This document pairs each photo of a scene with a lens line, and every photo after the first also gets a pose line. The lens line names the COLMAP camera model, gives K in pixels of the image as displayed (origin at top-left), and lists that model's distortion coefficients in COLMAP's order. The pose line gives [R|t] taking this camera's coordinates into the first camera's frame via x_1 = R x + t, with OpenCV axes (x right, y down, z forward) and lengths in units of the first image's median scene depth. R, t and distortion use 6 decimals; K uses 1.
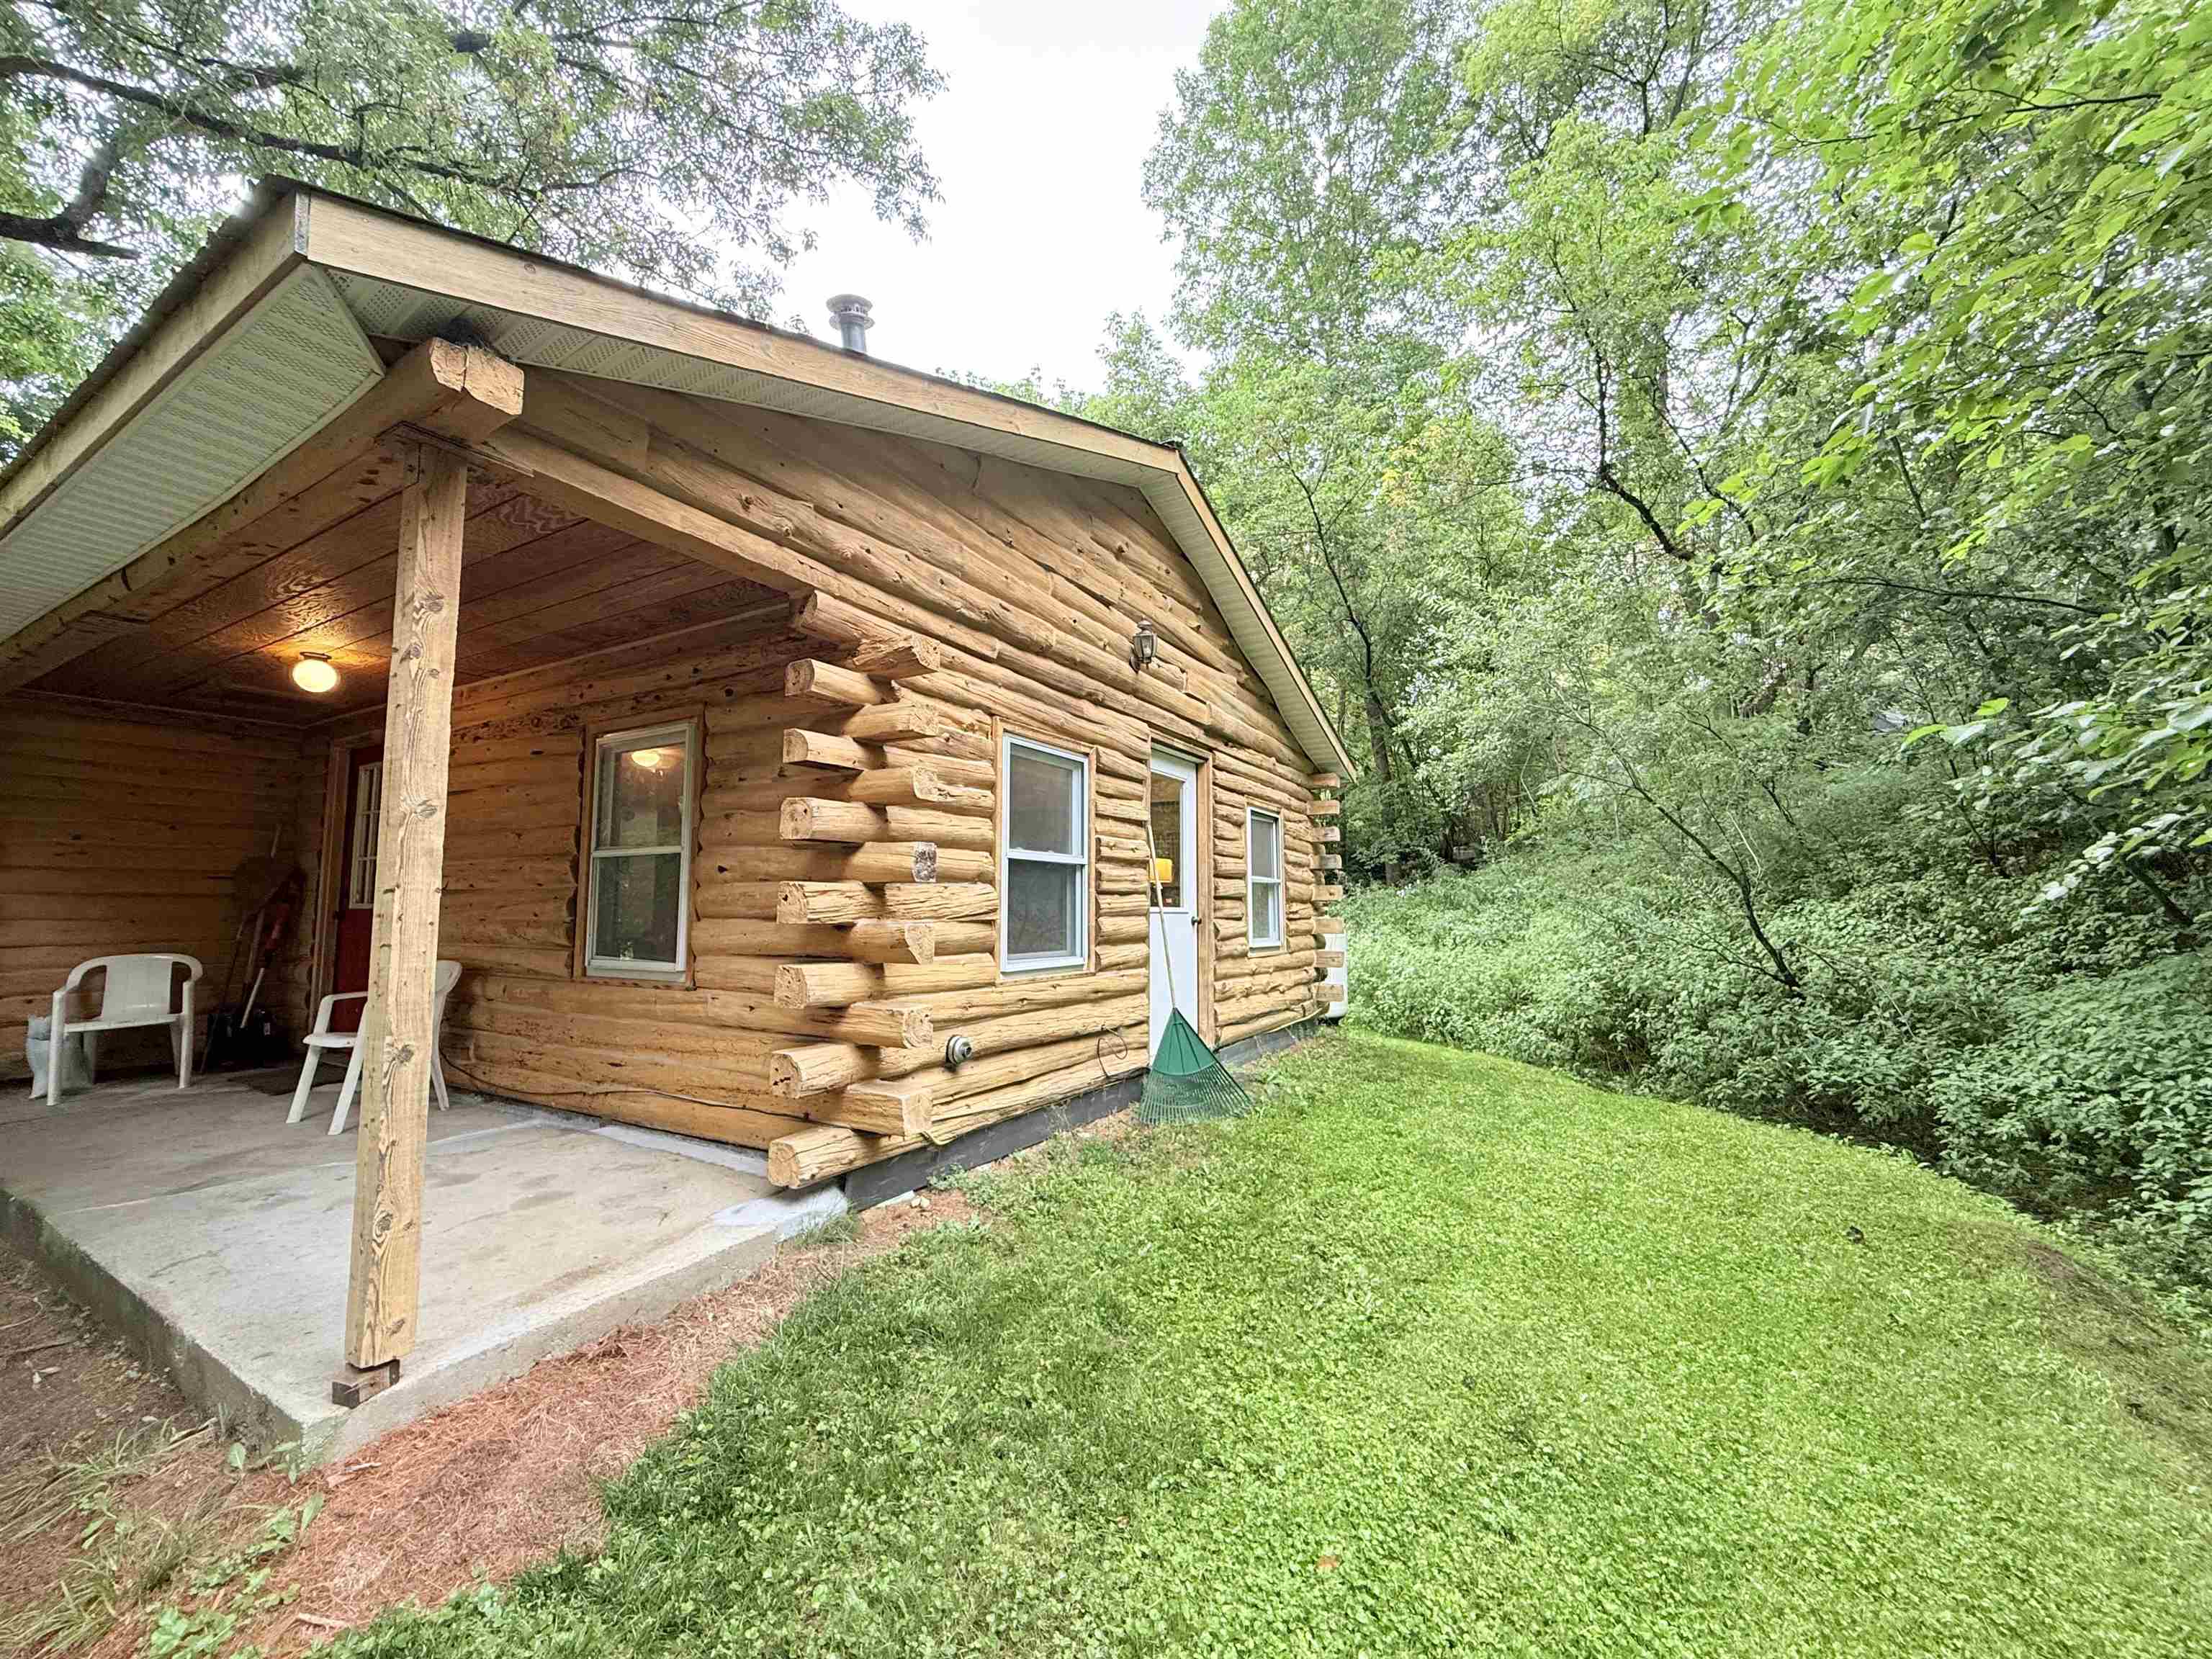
lens RADIAL K [[882.4, 0, 1098.0], [0, 882.4, 828.7], [0, 0, 1]] dist [-0.000752, 0.000466]
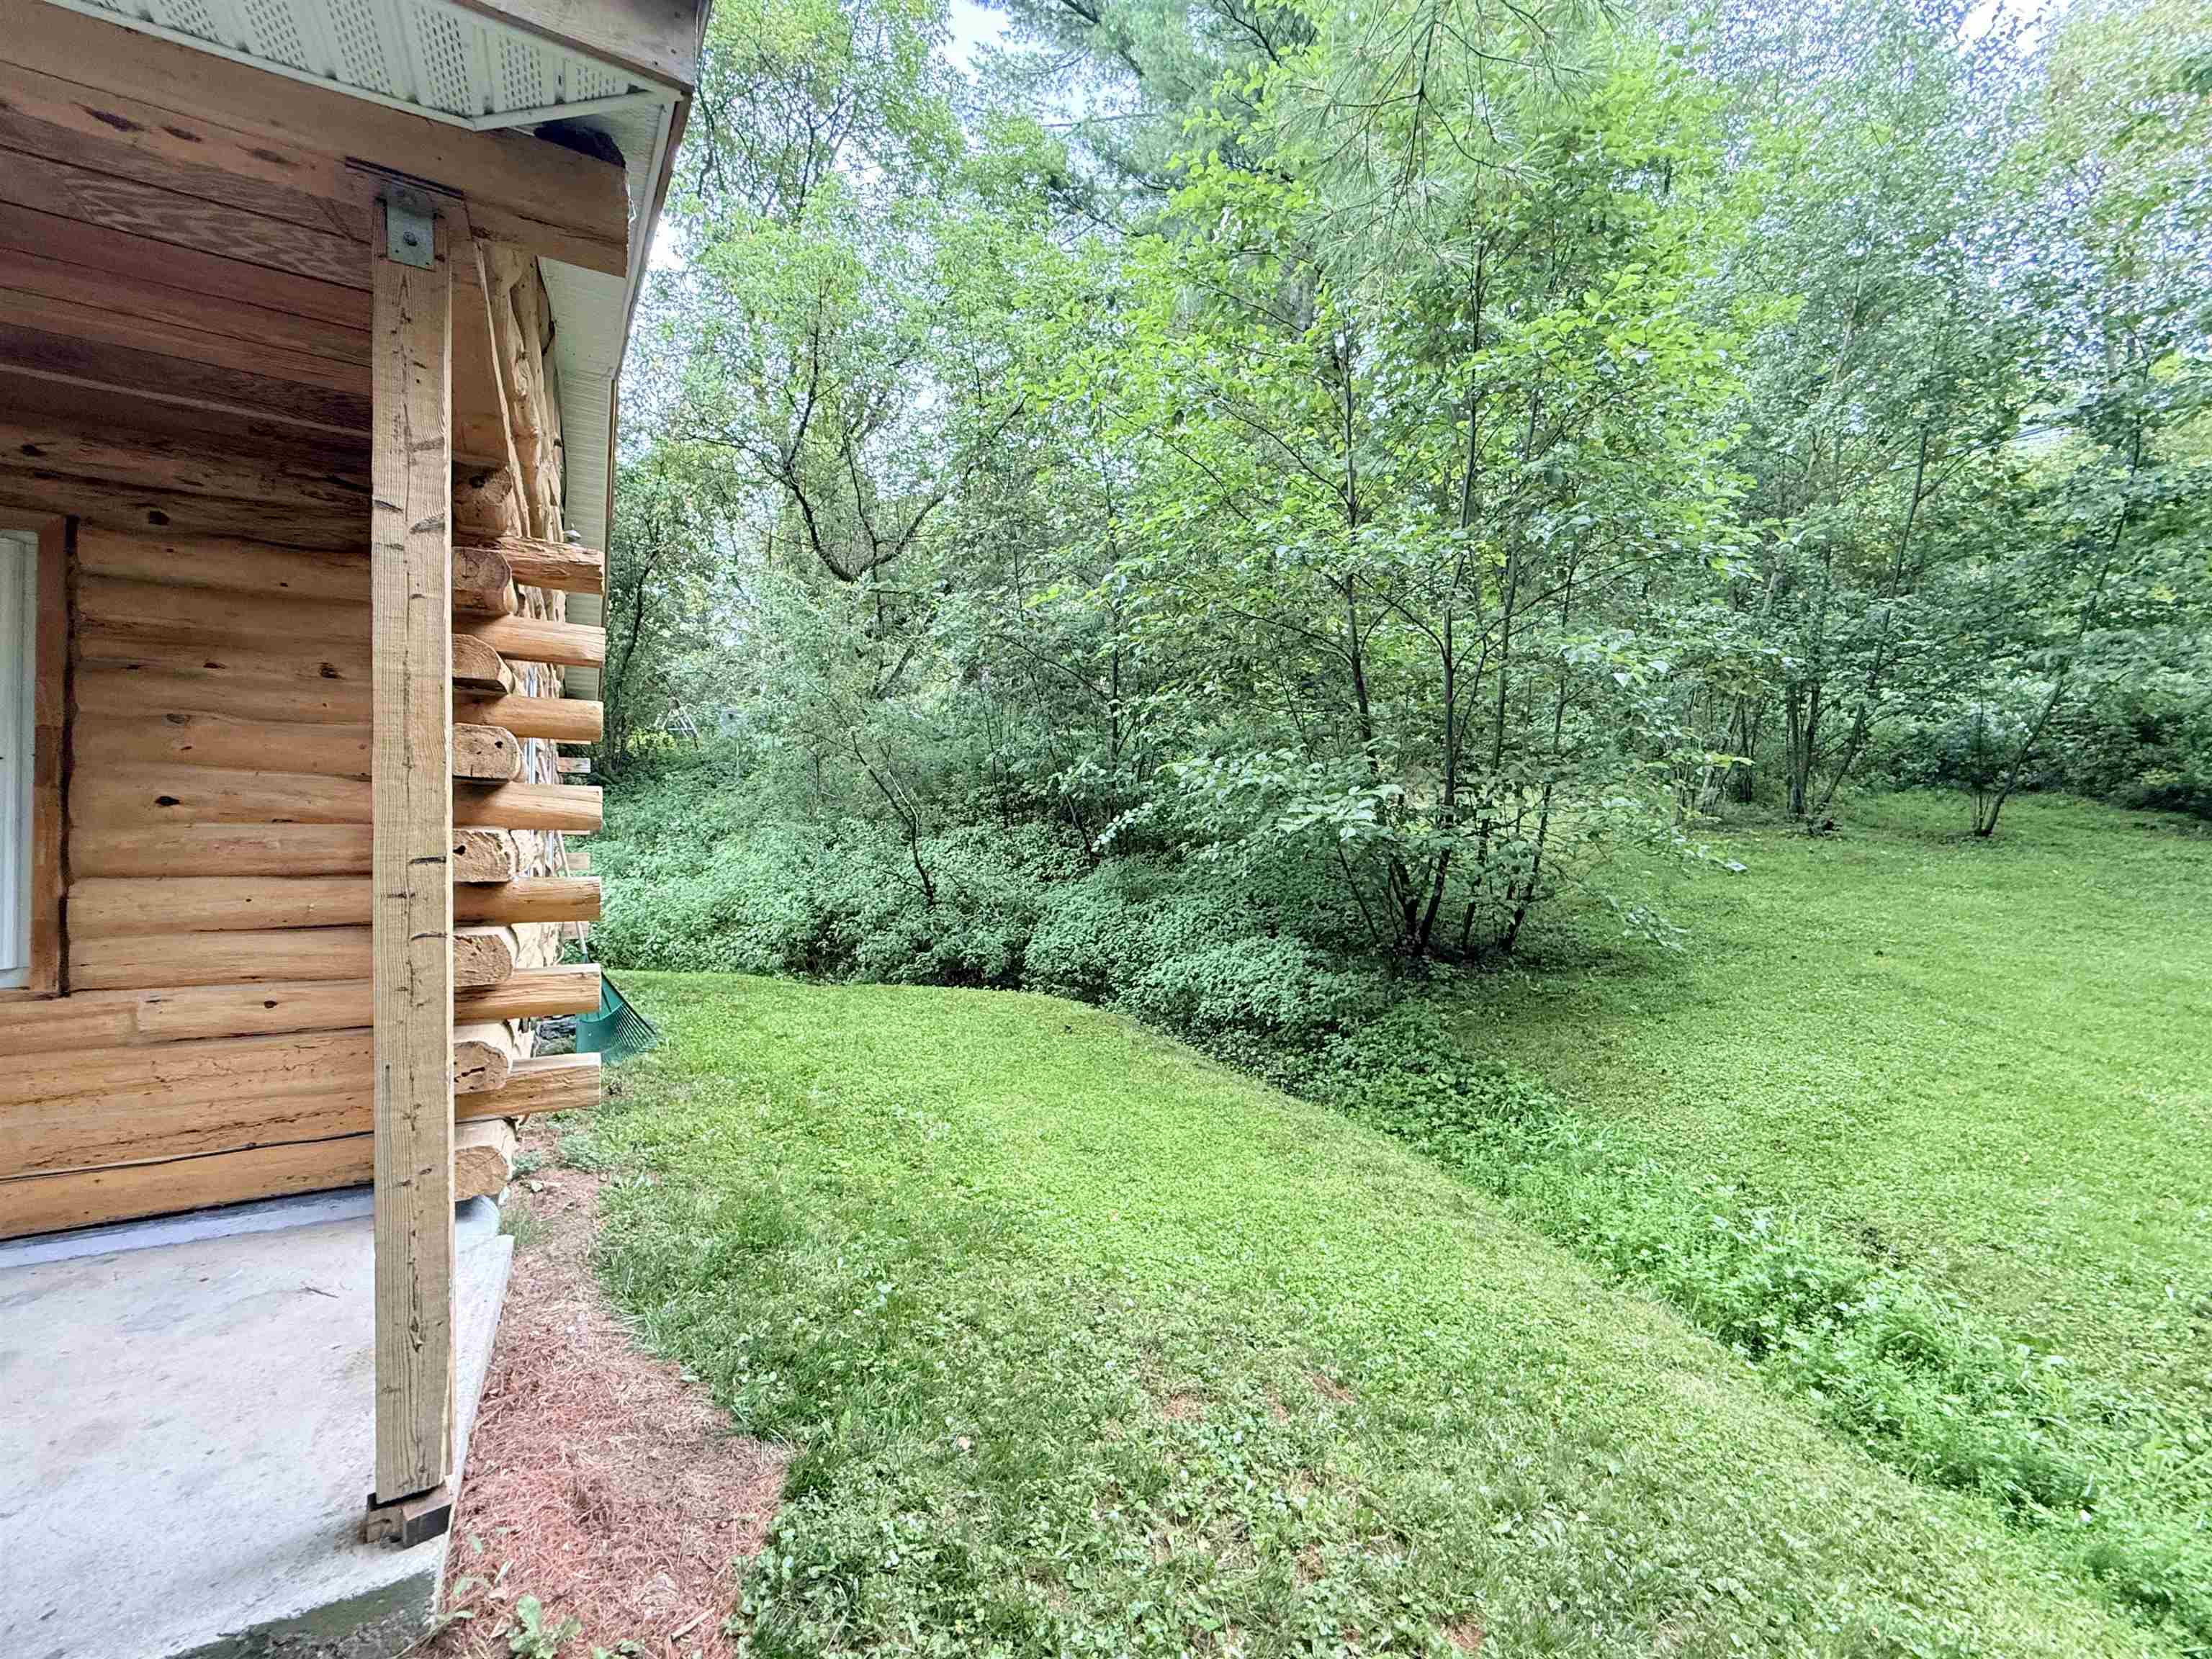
lens RADIAL K [[882.4, 0, 1096.6], [0, 882.4, 833.1], [0, 0, 1]] dist [-0.000752, 0.000466]
pose [[0.488465, 0.008939, 0.872538, -0.569602], [-0.087730, 0.995384, 0.038915, -0.013441], [-0.868162, -0.095556, 0.486994, 0.087306]]
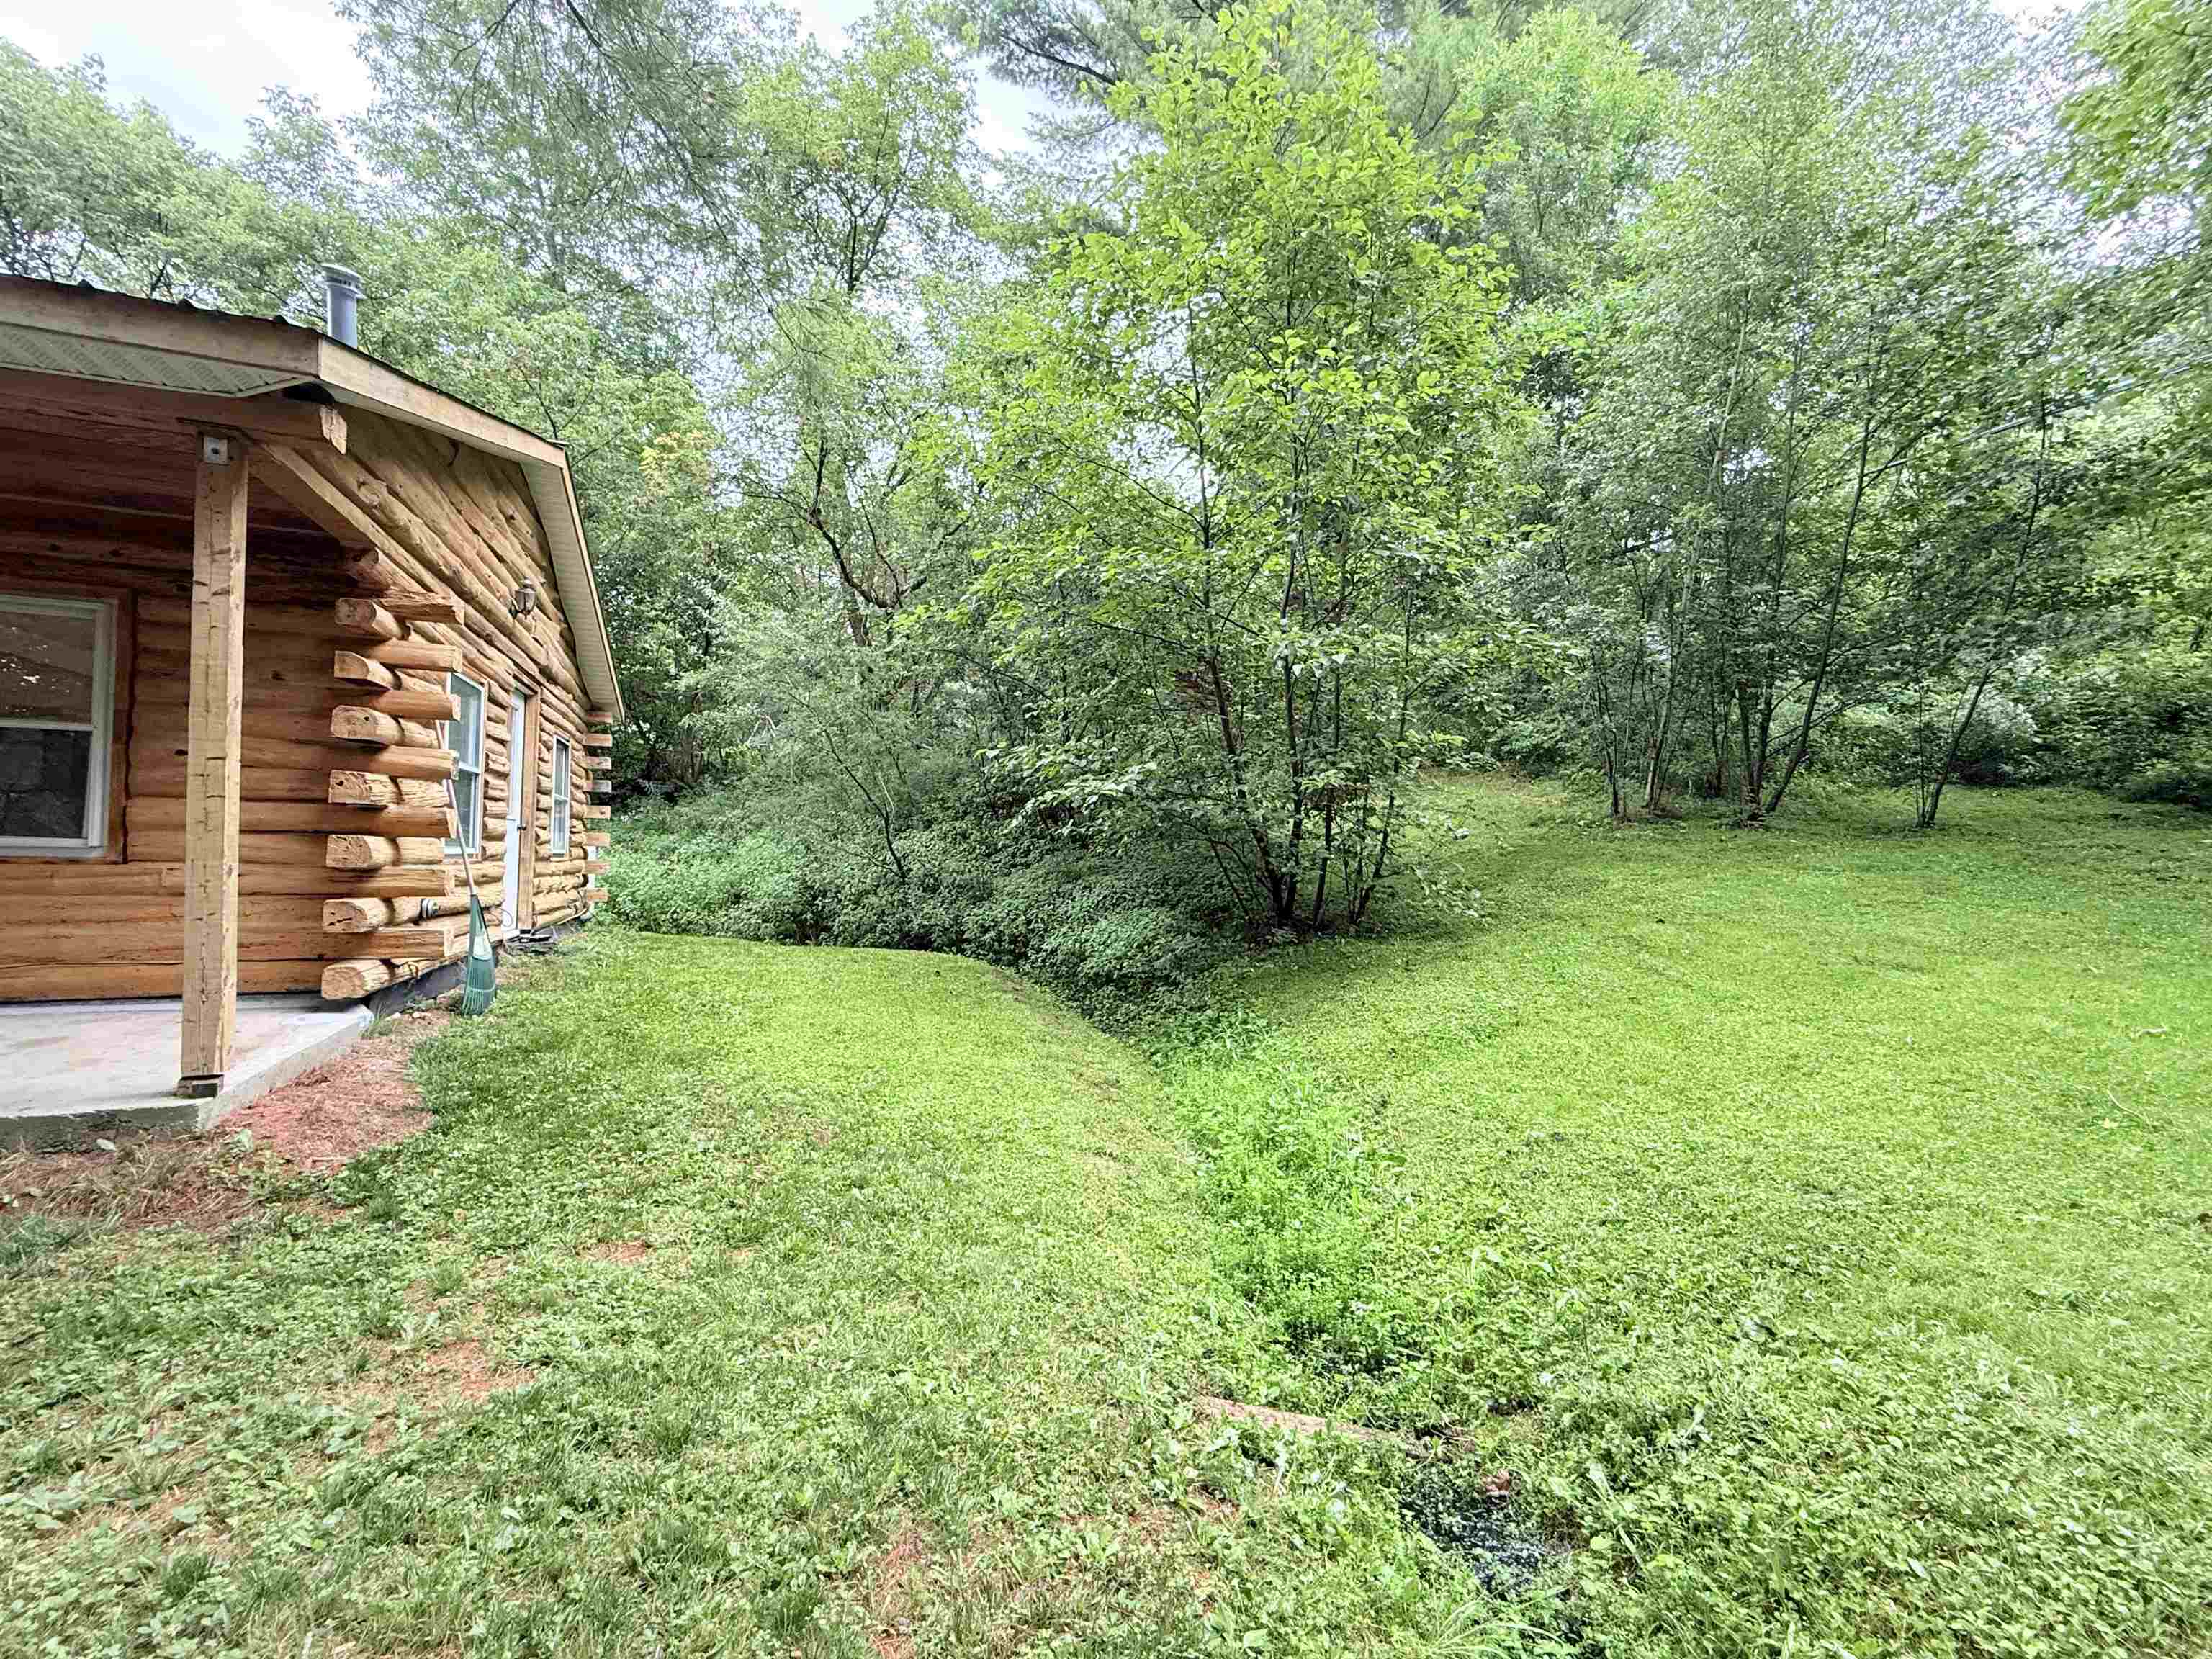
lens RADIAL K [[882.4, 0, 1096.4], [0, 882.4, 835.2], [0, 0, 1]] dist [-0.000752, 0.000466]
pose [[0.611247, 0.027069, 0.790977, -0.517858], [-0.086973, 0.995659, 0.033138, 0.010957], [-0.786647, -0.089049, 0.610948, -0.498614]]
